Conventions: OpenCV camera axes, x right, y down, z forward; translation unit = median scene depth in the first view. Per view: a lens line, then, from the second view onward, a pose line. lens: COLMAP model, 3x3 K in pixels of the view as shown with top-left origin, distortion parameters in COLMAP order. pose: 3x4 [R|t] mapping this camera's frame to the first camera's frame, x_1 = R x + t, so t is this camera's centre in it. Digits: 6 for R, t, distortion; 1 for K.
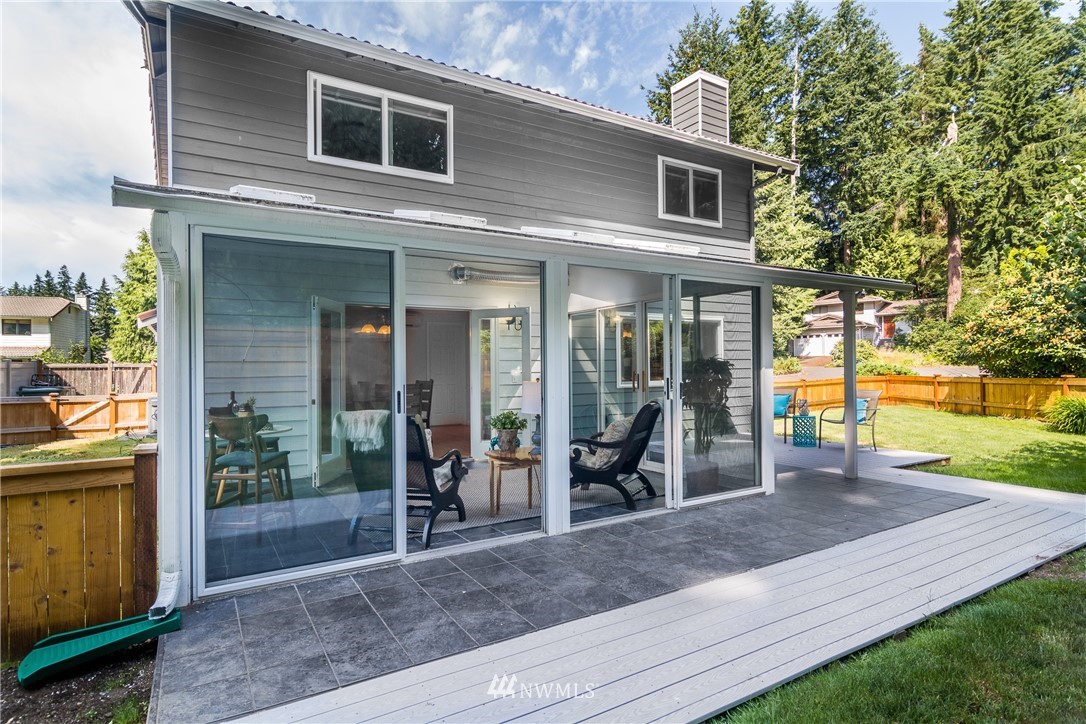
lens RADIAL K [[581.0, 0, 551.4], [0, 581.0, 361.0], [0, 0, 1]] dist [0.001955, -0.001056]
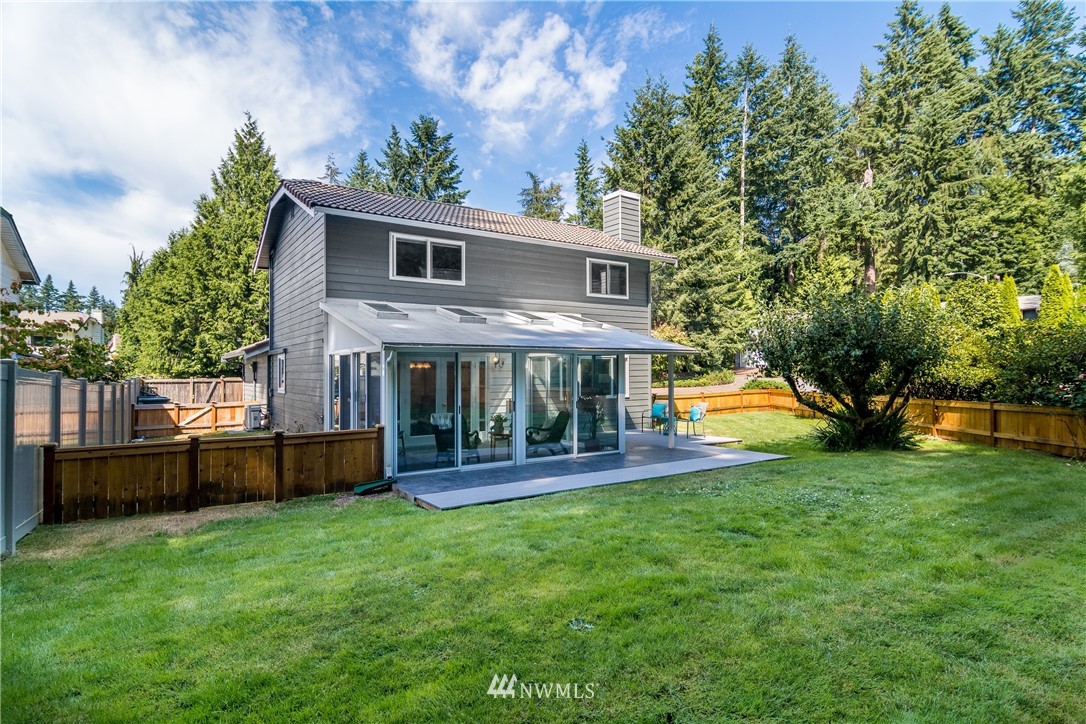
lens RADIAL K [[581.0, 0, 552.9], [0, 581.0, 361.2], [0, 0, 1]] dist [0.001955, -0.001056]
pose [[0.998883, 0.005704, 0.046904, 0.013845], [-0.005310, 0.999949, -0.008538, -0.050479], [-0.046951, 0.008280, 0.998863, -0.641943]]
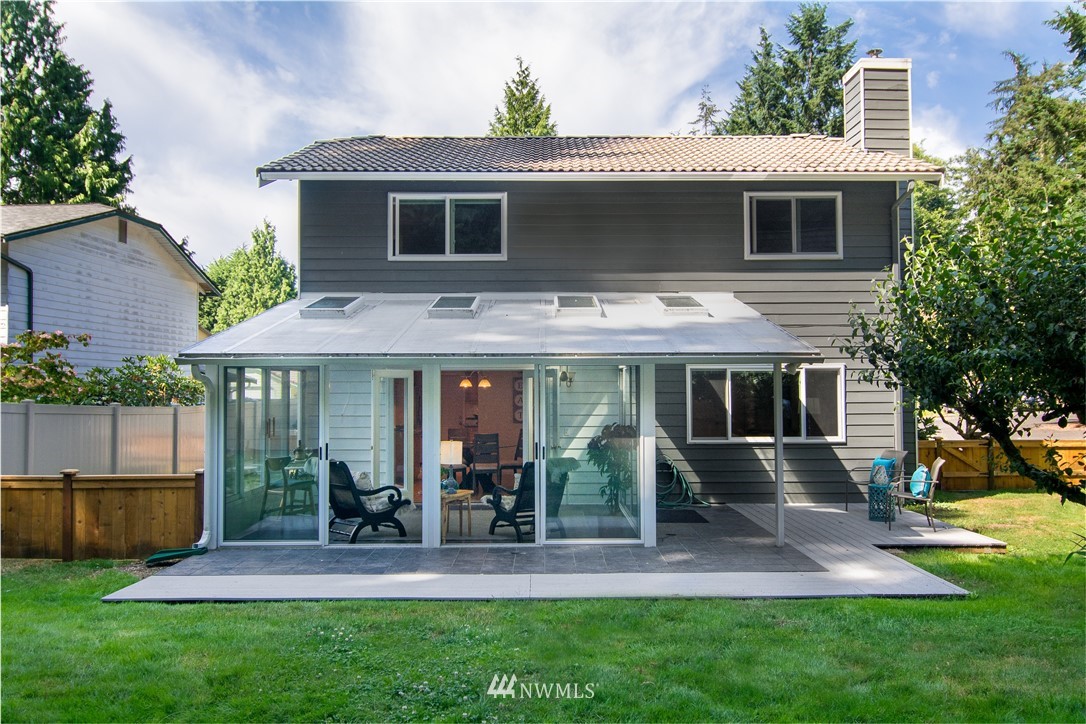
lens RADIAL K [[849.1, 0, 552.8], [0, 849.1, 359.8], [0, 0, 1]] dist [0.006879, -0.005782]
pose [[0.856343, -0.010393, -0.516303, 0.634804], [-0.001584, 0.999740, -0.022751, -0.058693], [0.516405, 0.020300, 0.856104, -0.314265]]
